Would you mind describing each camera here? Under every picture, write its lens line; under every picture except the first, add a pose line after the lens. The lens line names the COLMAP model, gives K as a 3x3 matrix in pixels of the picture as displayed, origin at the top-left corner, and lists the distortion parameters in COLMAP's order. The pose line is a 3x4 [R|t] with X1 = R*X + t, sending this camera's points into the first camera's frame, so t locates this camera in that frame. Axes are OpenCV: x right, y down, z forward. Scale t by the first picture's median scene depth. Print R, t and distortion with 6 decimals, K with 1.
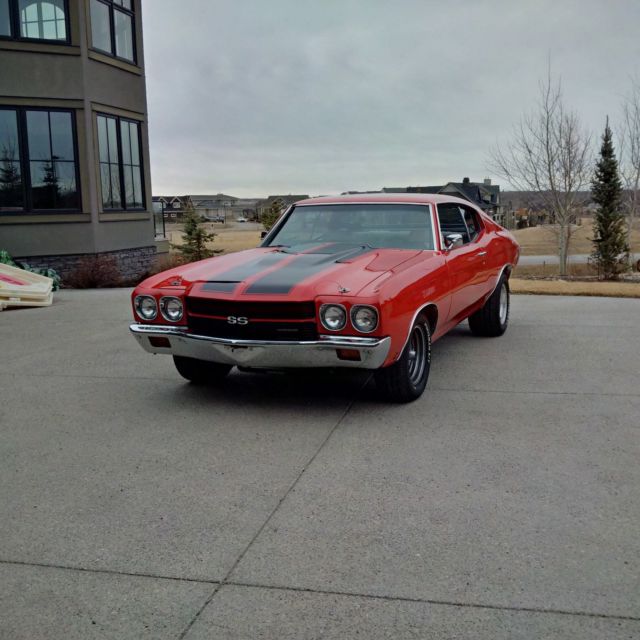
lens RADIAL K [[774.9, 0, 322.7], [0, 774.9, 317.7], [0, 0, 1]] dist [0.168860, -0.437277]
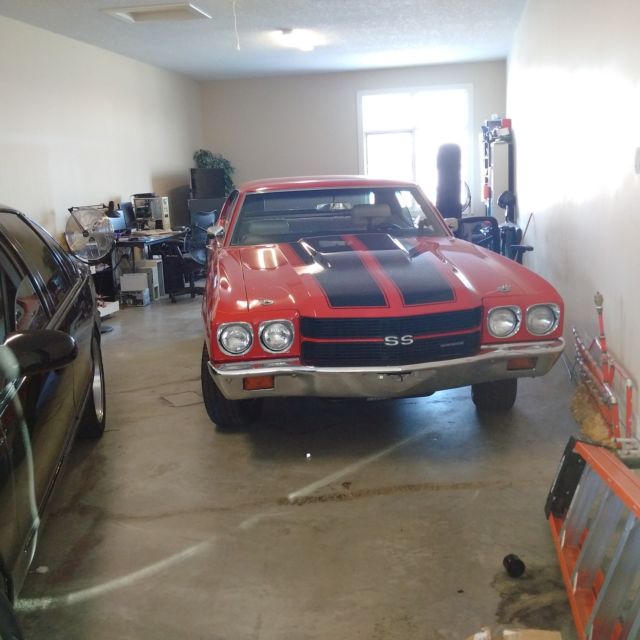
lens RADIAL K [[774.9, 0, 322.7], [0, 774.9, 317.7], [0, 0, 1]] dist [0.168860, -0.437277]
pose [[0.841061, -0.112994, 0.529007, -0.220898], [0.100549, 0.993554, 0.052358, -0.025653], [-0.531513, 0.009155, 0.847001, 0.143510]]
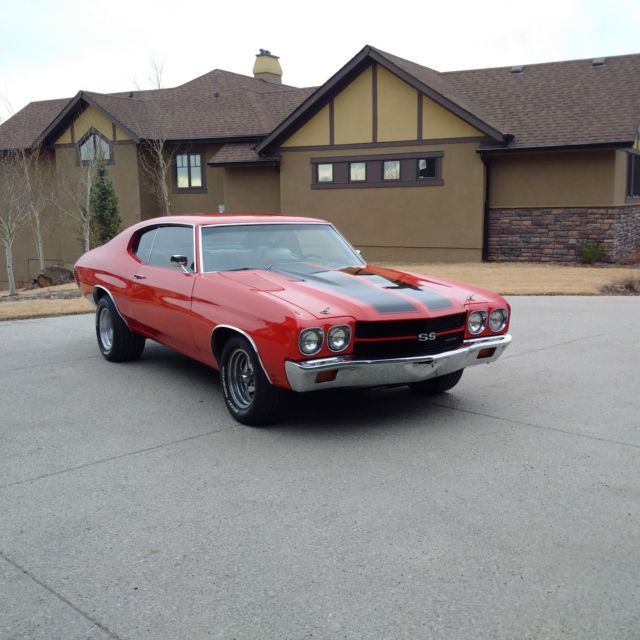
lens RADIAL K [[774.9, 0, 322.7], [0, 774.9, 317.7], [0, 0, 1]] dist [0.168860, -0.437277]
pose [[0.530065, -0.105741, 0.841338, -0.397190], [0.122862, 0.991302, 0.047182, -0.033181], [-0.839009, 0.078358, 0.538446, 0.210761]]
